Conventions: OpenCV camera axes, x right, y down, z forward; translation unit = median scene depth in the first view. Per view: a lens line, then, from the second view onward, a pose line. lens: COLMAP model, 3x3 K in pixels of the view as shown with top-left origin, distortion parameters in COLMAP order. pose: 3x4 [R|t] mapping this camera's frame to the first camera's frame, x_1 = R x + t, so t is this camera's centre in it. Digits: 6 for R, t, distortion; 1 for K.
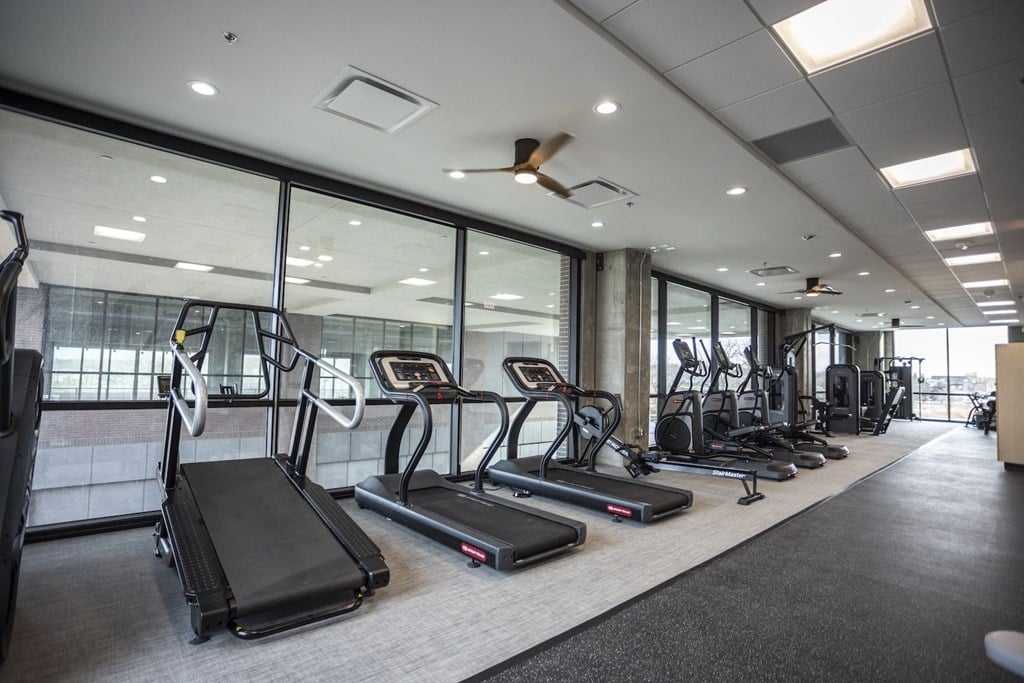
lens RADIAL K [[504.1, 0, 512.0], [0, 504.1, 341.5], [0, 0, 1]] dist [-0.074142, 0.030931]
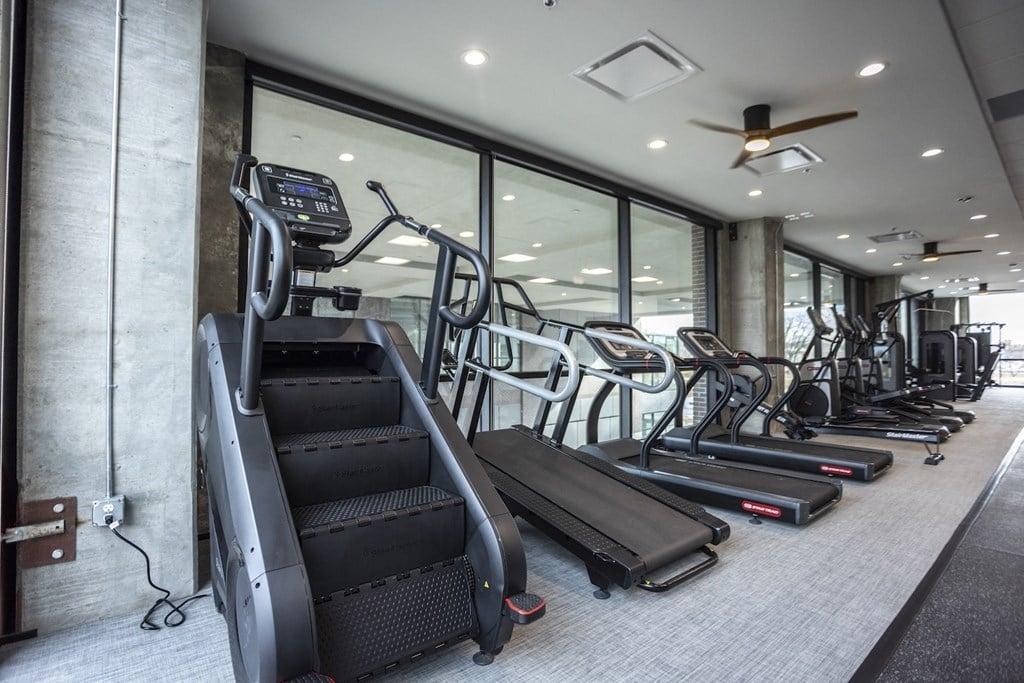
lens RADIAL K [[504.1, 0, 512.0], [0, 504.1, 341.5], [0, 0, 1]] dist [-0.074142, 0.030931]
pose [[0.999047, -0.026378, -0.034778, -0.244485], [0.027764, 0.998814, 0.040001, 0.008666], [0.033681, -0.040928, 0.998594, -0.011791]]
